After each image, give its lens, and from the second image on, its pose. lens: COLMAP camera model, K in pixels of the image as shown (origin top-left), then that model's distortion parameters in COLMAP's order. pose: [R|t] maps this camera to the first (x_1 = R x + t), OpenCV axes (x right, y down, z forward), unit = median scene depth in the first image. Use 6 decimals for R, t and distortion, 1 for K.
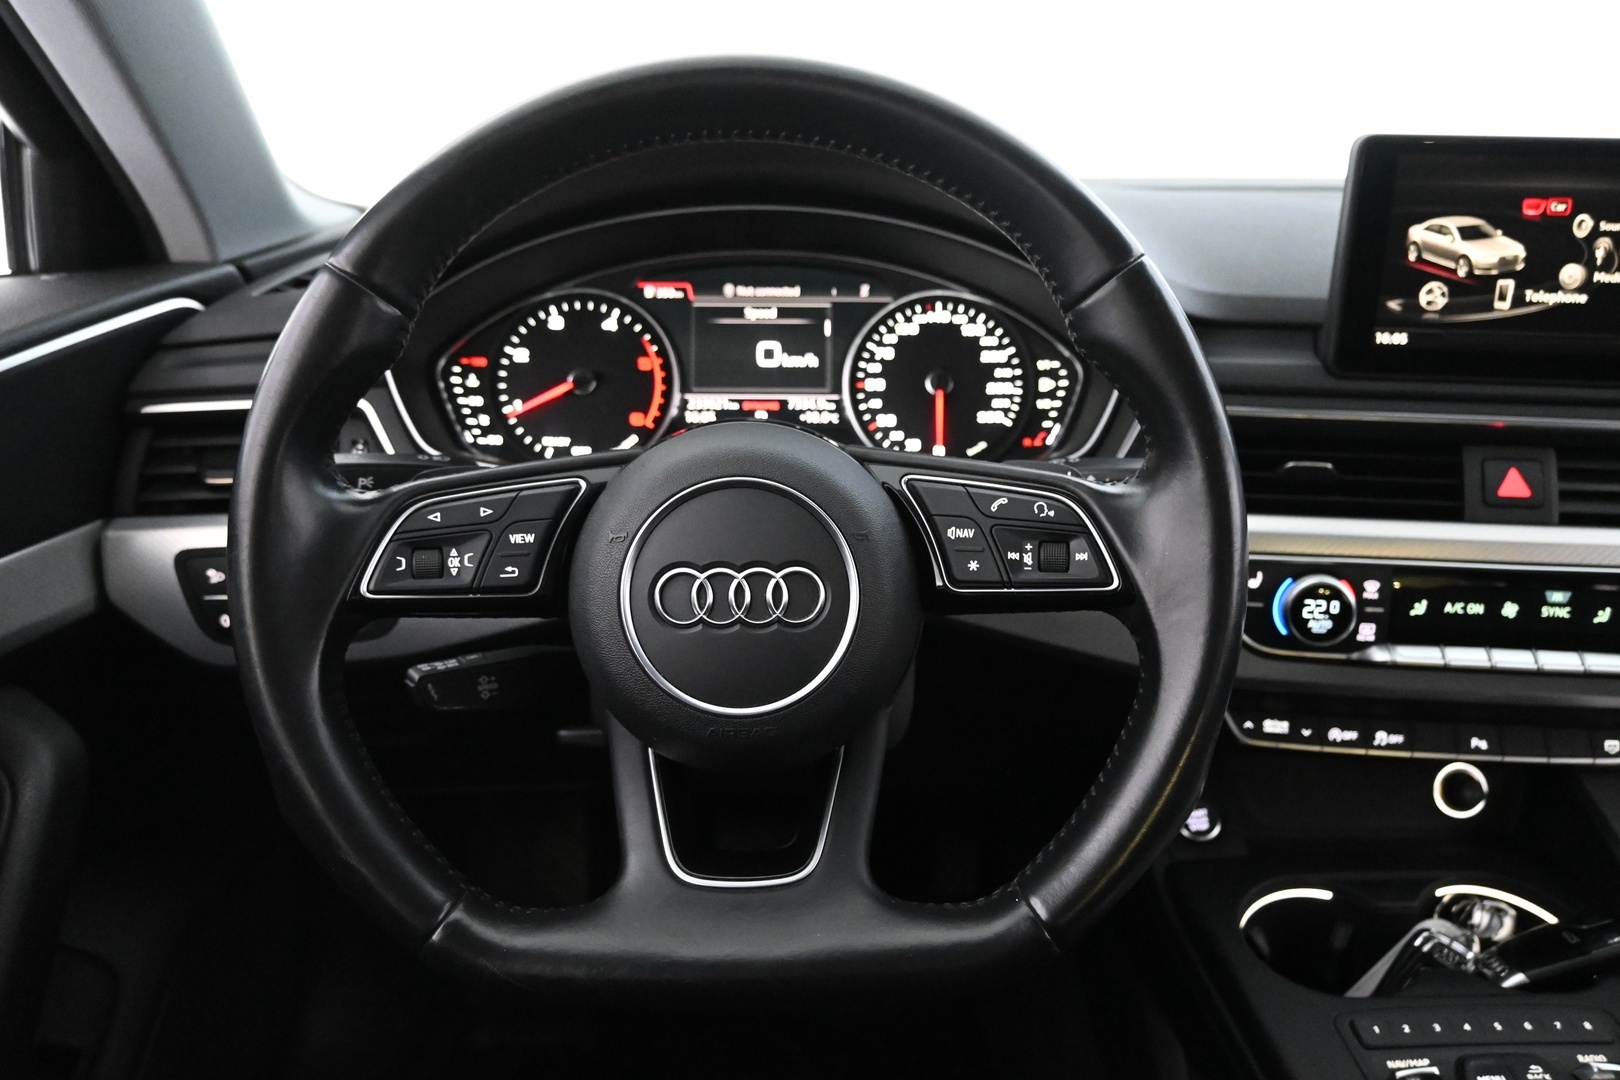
lens RADIAL K [[1219.4, 0, 810.0], [0, 1219.4, 540.0], [0, 0, 1]] dist [-0.010196, -0.003788]
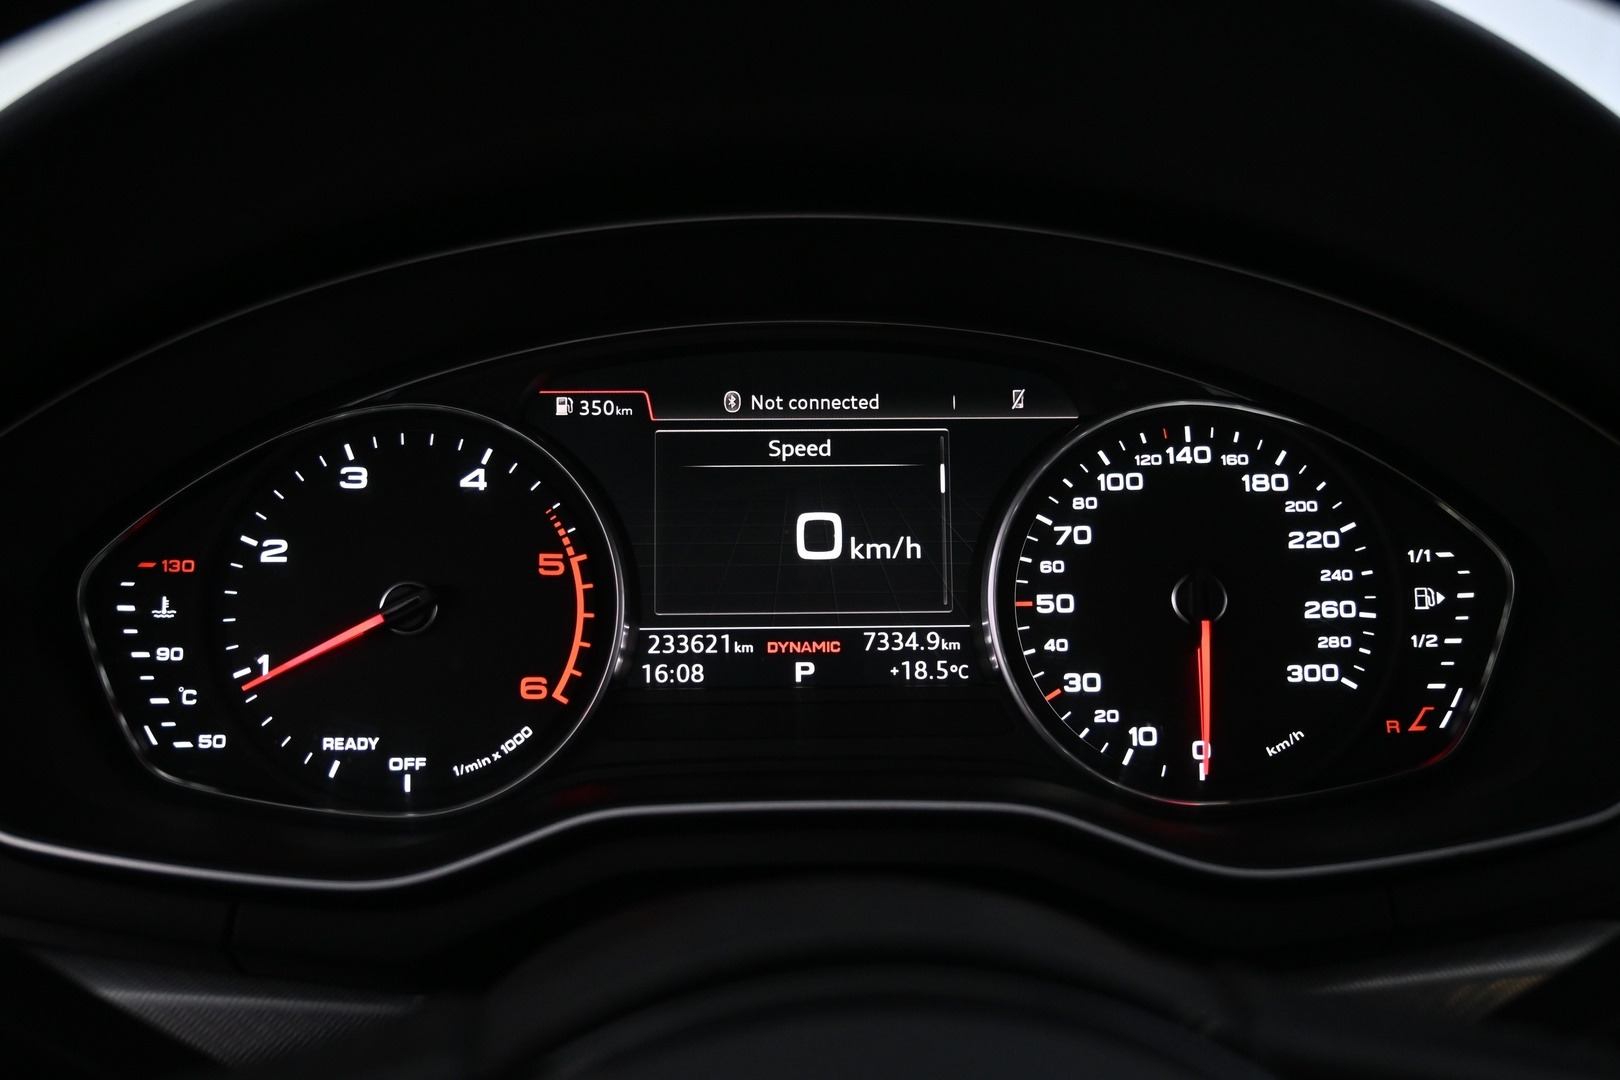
lens RADIAL K [[1378.2, 0, 810.0], [0, 1378.2, 540.0], [0, 0, 1]] dist [-0.004089, 0.001464]
pose [[0.999764, -0.012402, 0.017812, -0.050218], [0.013812, 0.996588, -0.081376, -0.116444], [-0.016742, 0.081603, 0.996524, 0.510629]]
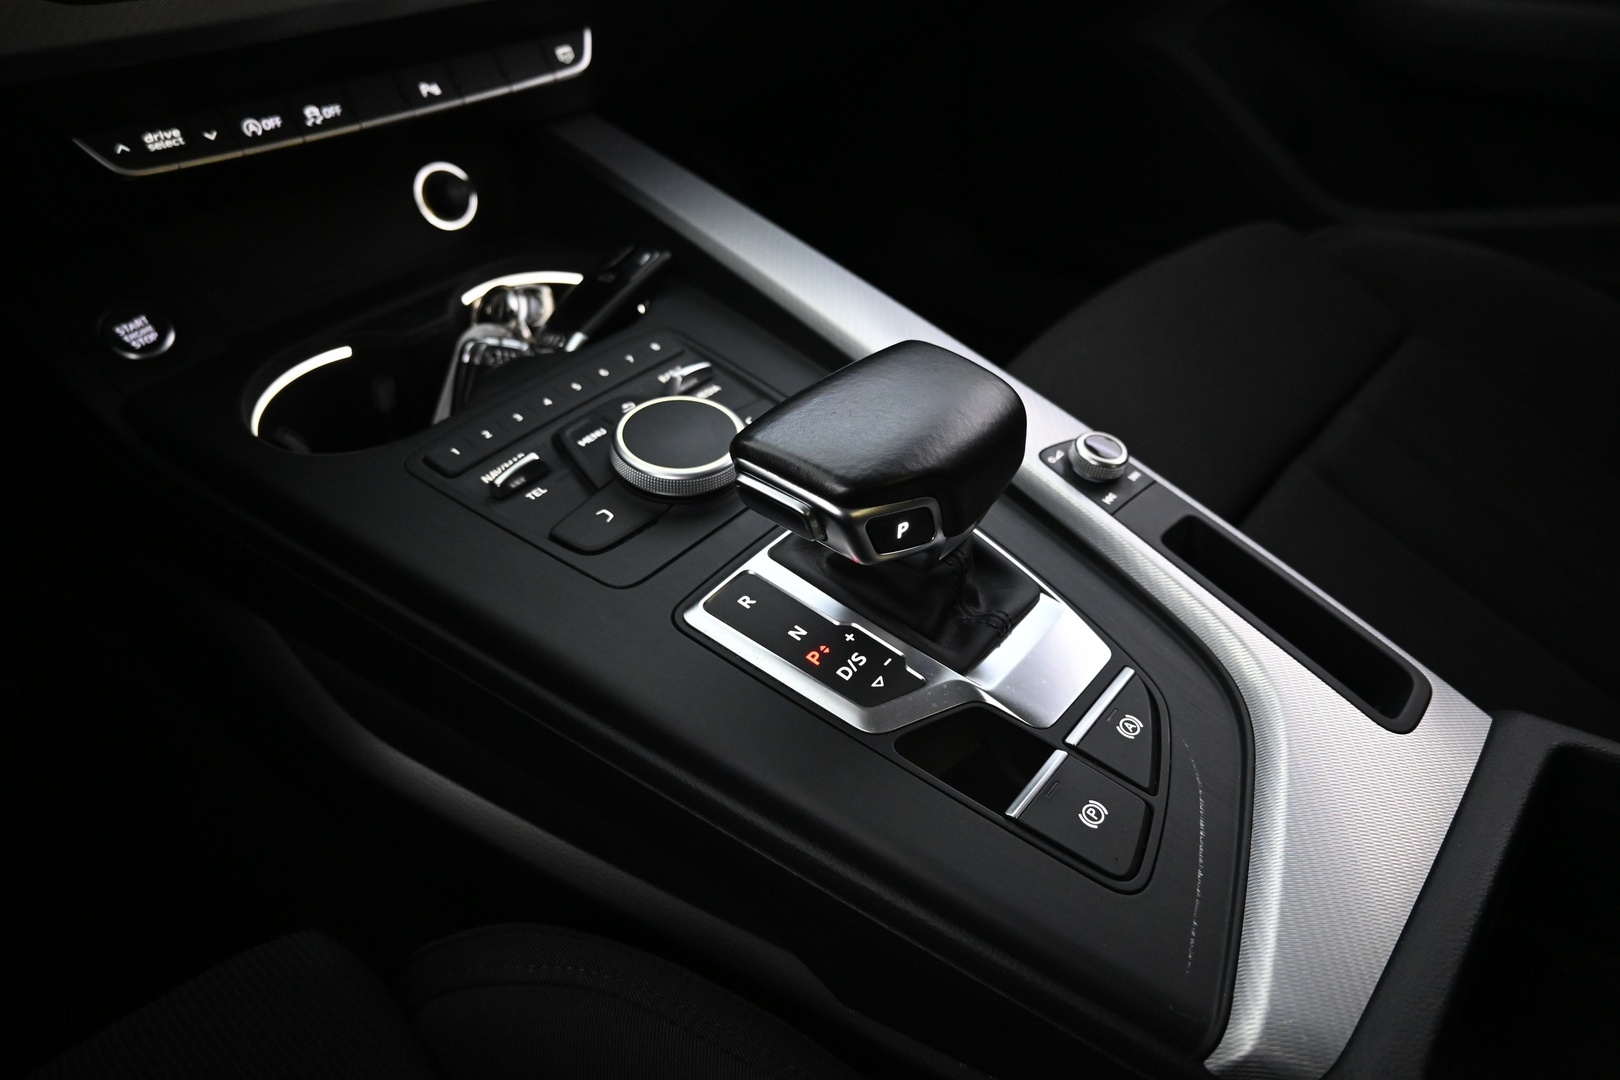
lens RADIAL K [[1091.3, 0, 810.0], [0, 1091.3, 540.0], [0, 0, 1]] dist [-0.005668, 0.000834]
pose [[0.645429, -0.476404, 0.597044, 0.150854], [0.275789, 0.874275, 0.399478, 0.209264], [-0.712294, -0.093176, 0.695670, 0.309550]]
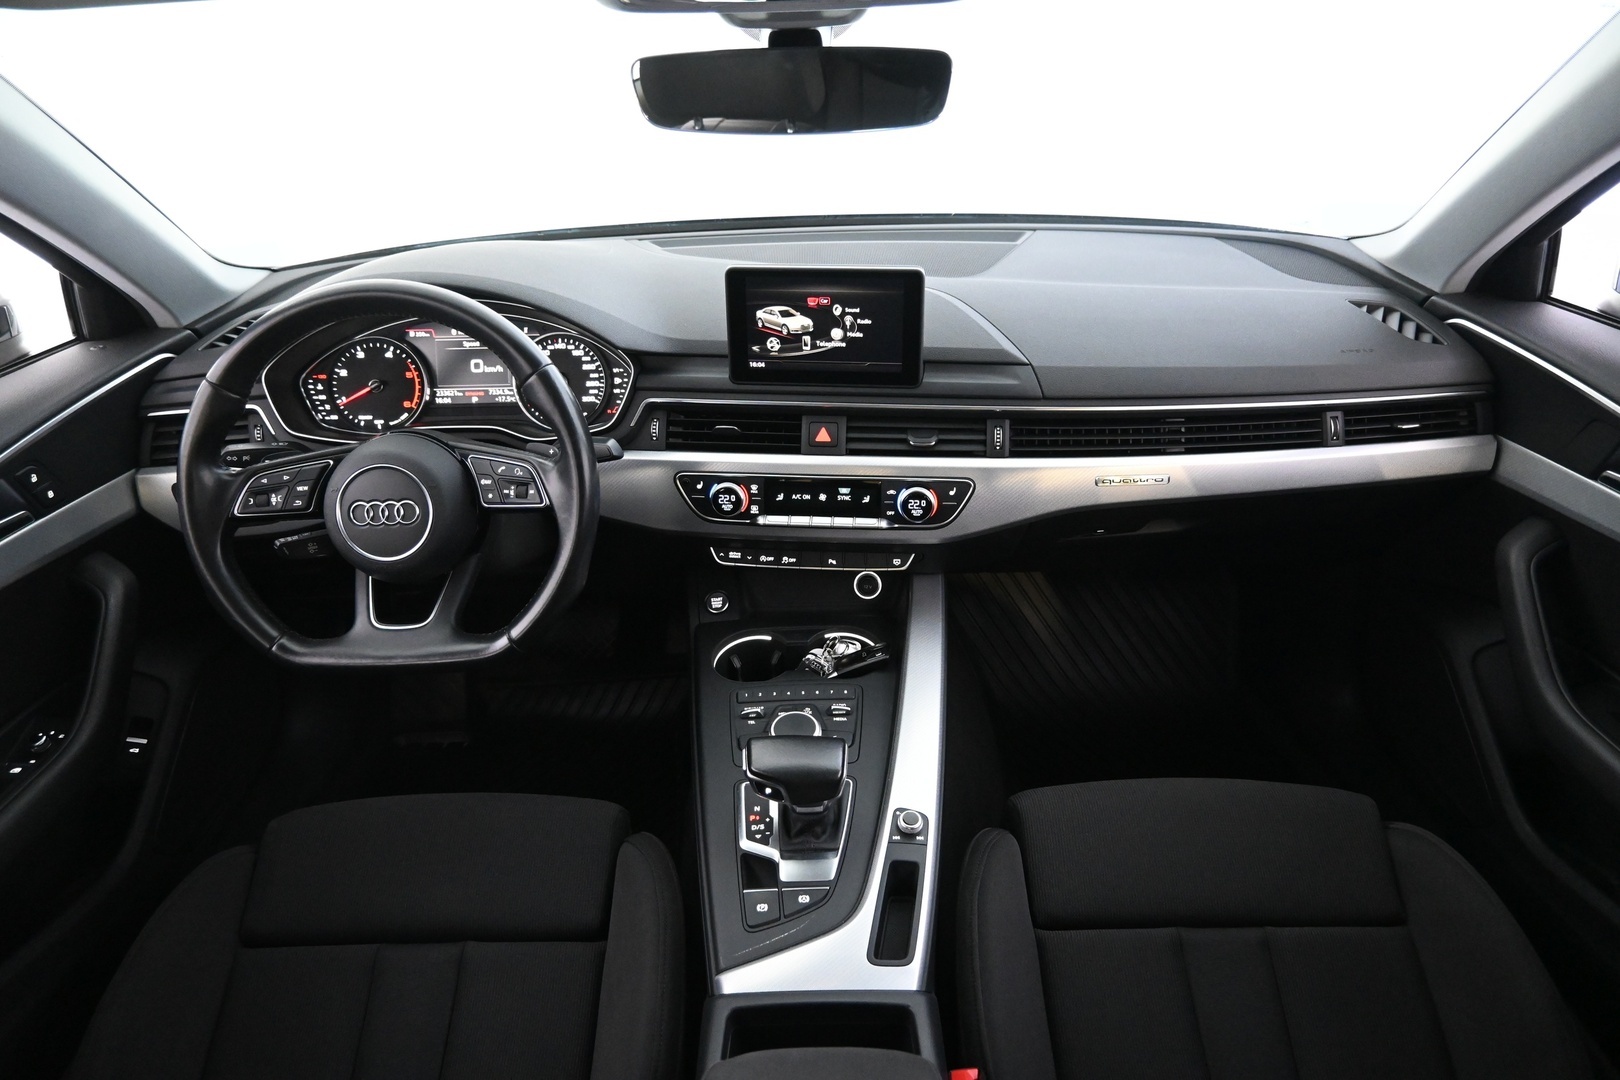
lens RADIAL K [[1091.3, 0, 810.0], [0, 1091.3, 540.0], [0, 0, 1]] dist [-0.005668, 0.000834]
pose [[0.999600, -0.021508, -0.018370, 0.549141], [0.024027, 0.988364, 0.150197, -0.137271], [0.014926, -0.150579, 0.988485, -0.764253]]
